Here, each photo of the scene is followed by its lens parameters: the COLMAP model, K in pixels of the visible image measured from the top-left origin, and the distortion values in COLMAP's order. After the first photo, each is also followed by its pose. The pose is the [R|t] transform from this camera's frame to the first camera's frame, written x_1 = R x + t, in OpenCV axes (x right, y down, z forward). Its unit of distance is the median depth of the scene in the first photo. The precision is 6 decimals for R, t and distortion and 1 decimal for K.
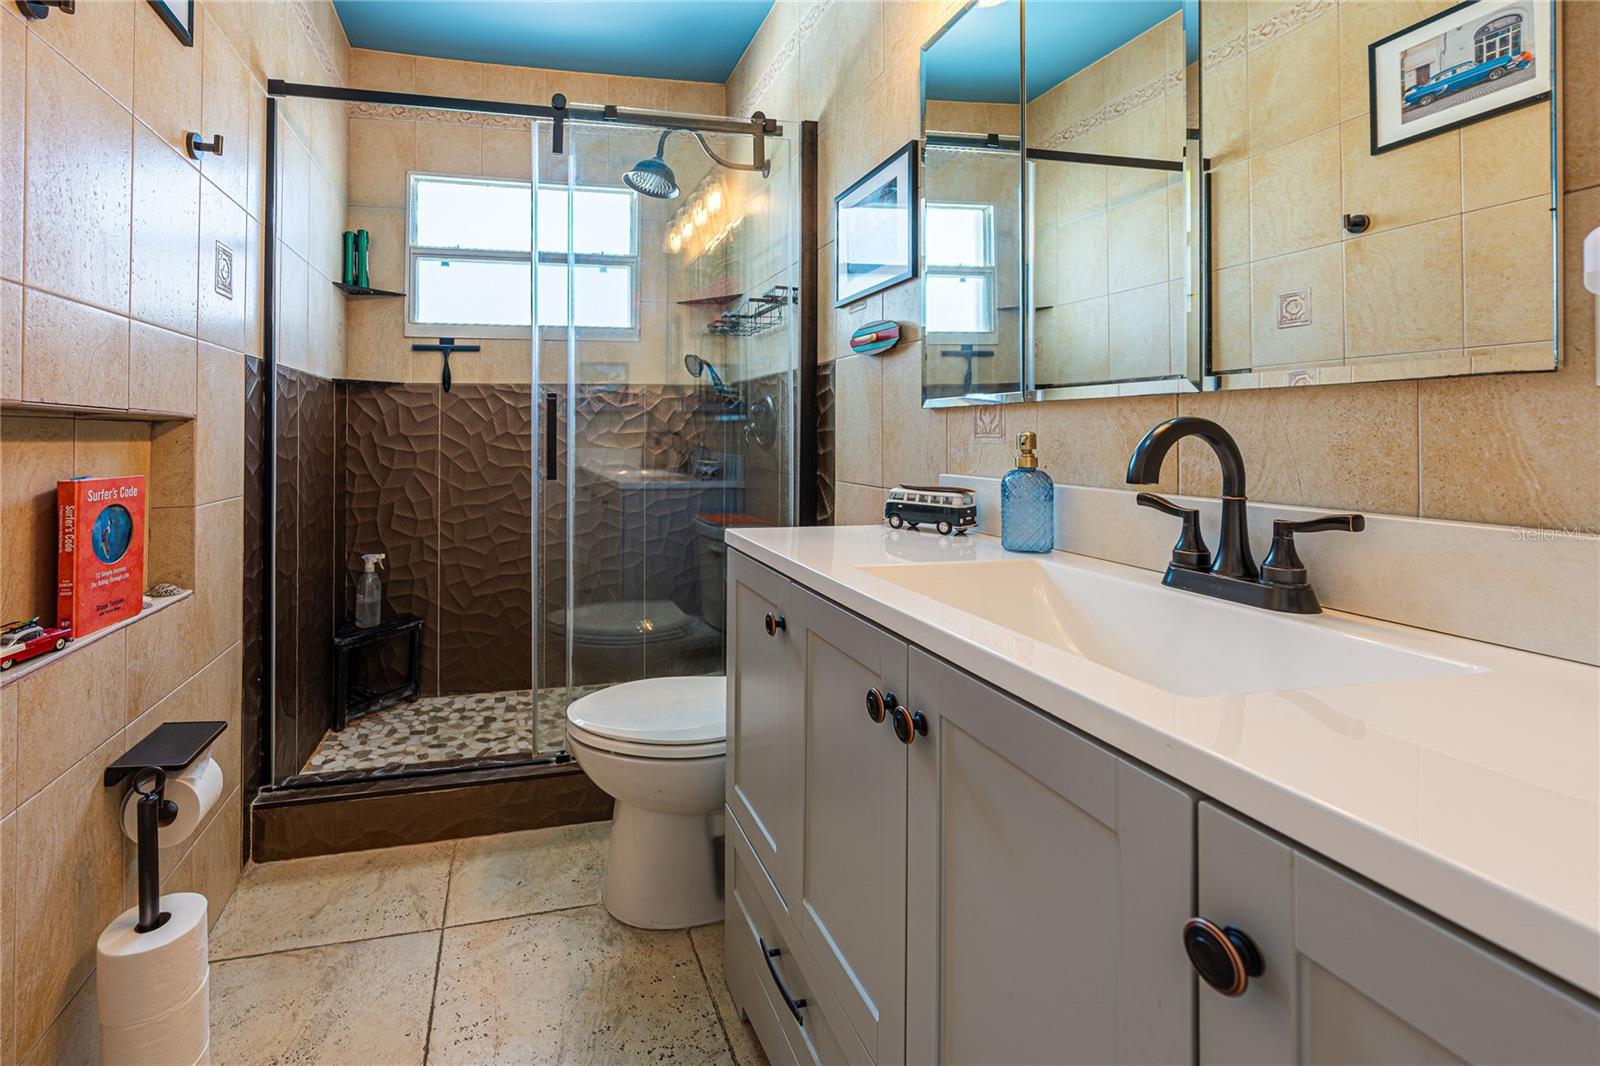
lens RADIAL K [[682.4, 0, 645.0], [0, 682.4, 370.8], [0, 0, 1]] dist [-0.000892, 0.000019]
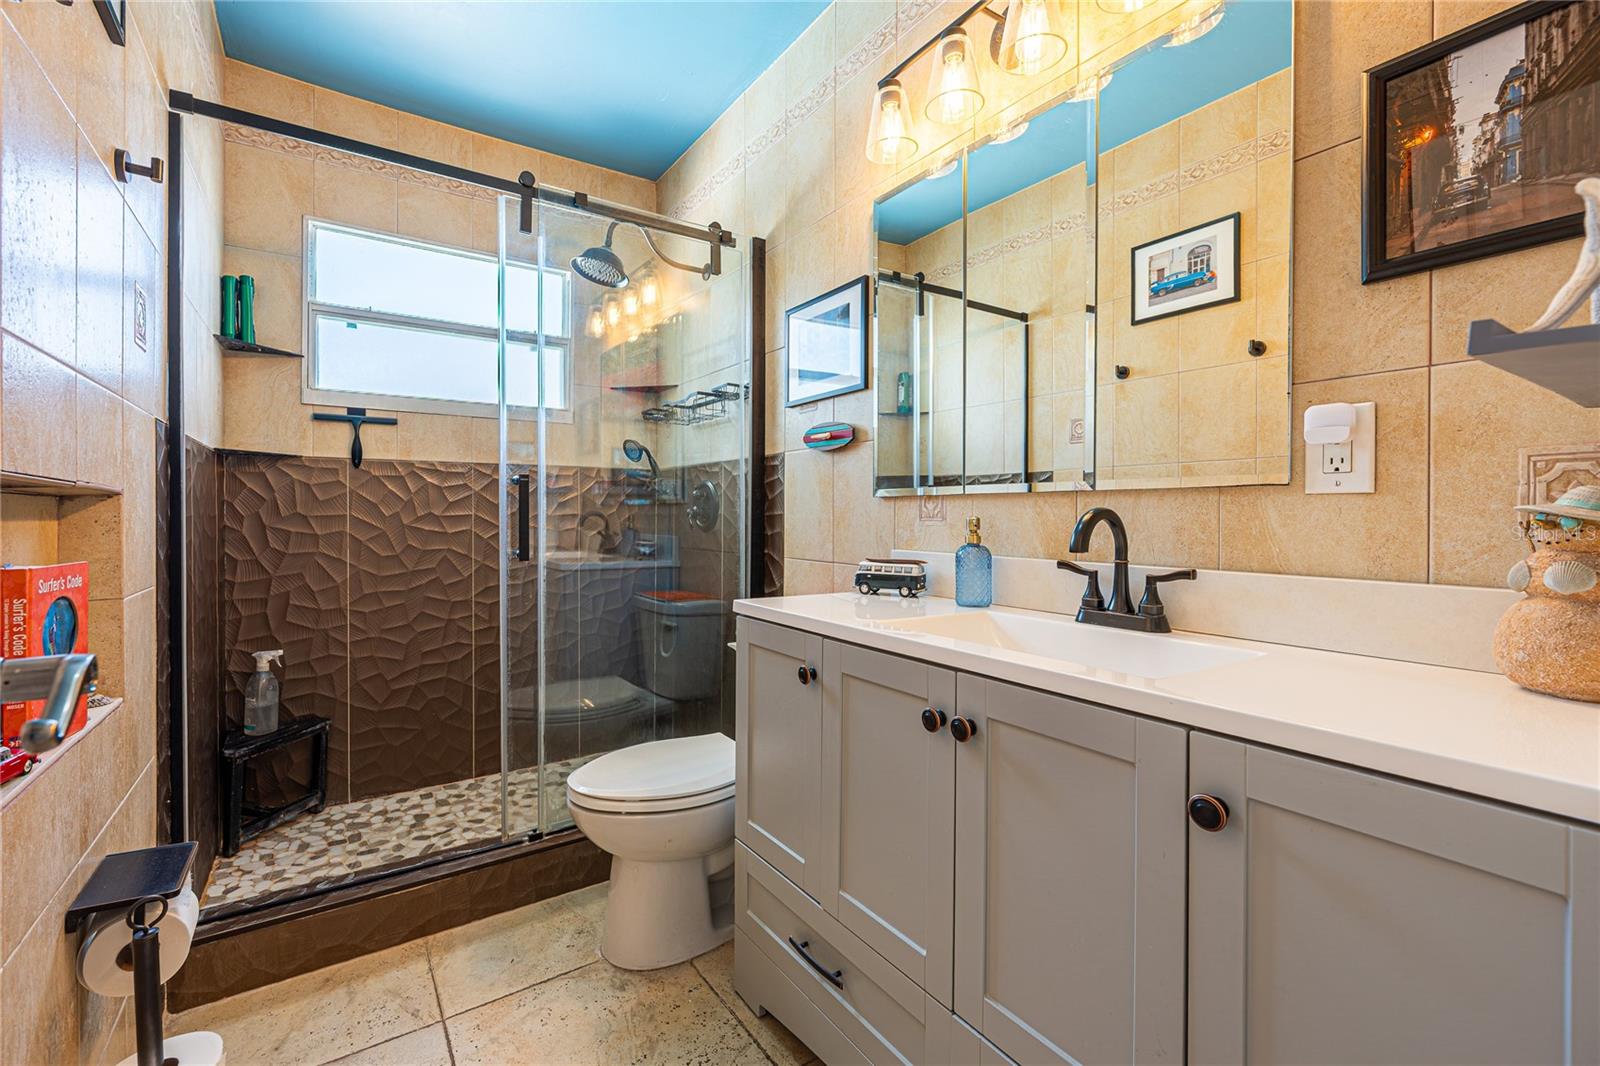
lens RADIAL K [[679.6, 0, 747.8], [0, 679.6, 452.4], [0, 0, 1]] dist [-0.000536, -0.000133]
pose [[0.931019, 0.040914, 0.362669, -0.198153], [-0.040450, 0.999142, -0.008877, -0.003508], [-0.362721, -0.006405, 0.931876, -0.043983]]
